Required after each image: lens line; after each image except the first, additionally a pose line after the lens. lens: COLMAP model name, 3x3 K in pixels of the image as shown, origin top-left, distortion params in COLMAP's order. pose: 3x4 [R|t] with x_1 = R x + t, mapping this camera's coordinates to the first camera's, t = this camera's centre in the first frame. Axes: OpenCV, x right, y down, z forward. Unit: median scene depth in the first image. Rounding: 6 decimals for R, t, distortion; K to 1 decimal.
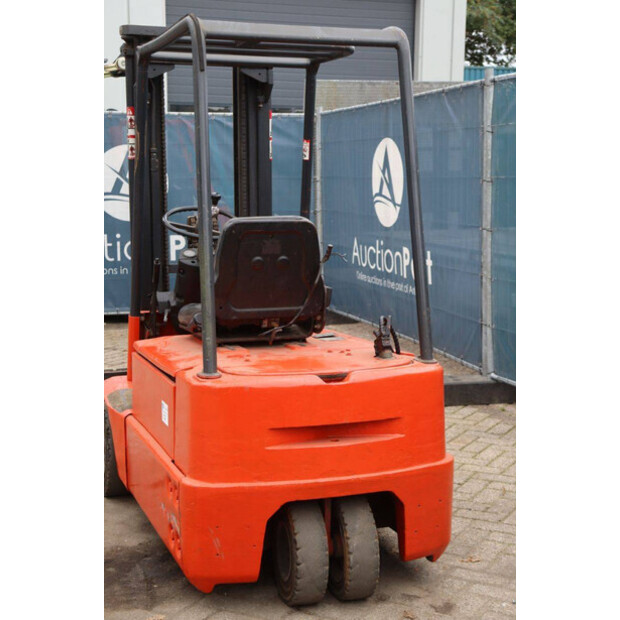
lens RADIAL K [[1044.5, 0, 305.7], [0, 1044.5, 306.7], [0, 0, 1]] dist [0.166177, 0.000000]
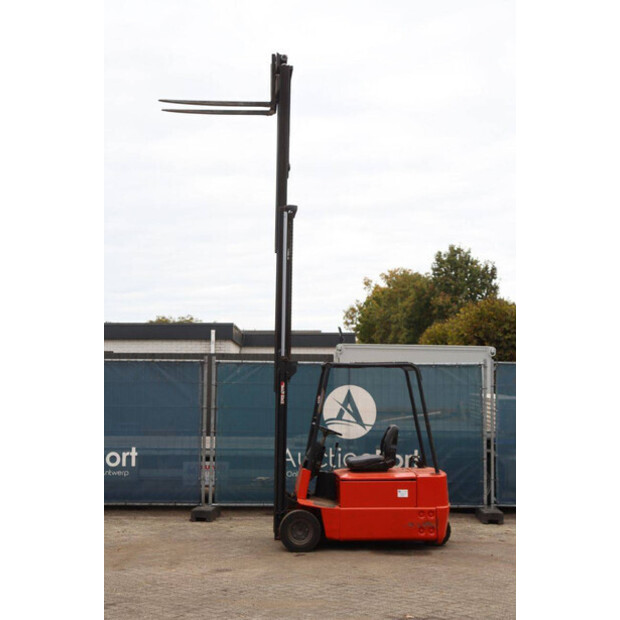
lens RADIAL K [[1044.5, 0, 309.8], [0, 1044.5, 301.2], [0, 0, 1]] dist [0.166177, 0.000000]
pose [[0.278916, 0.080814, 0.956909, -2.624297], [0.107588, 0.987550, -0.114761, -0.103062], [-0.954270, 0.134961, 0.266749, 0.331870]]
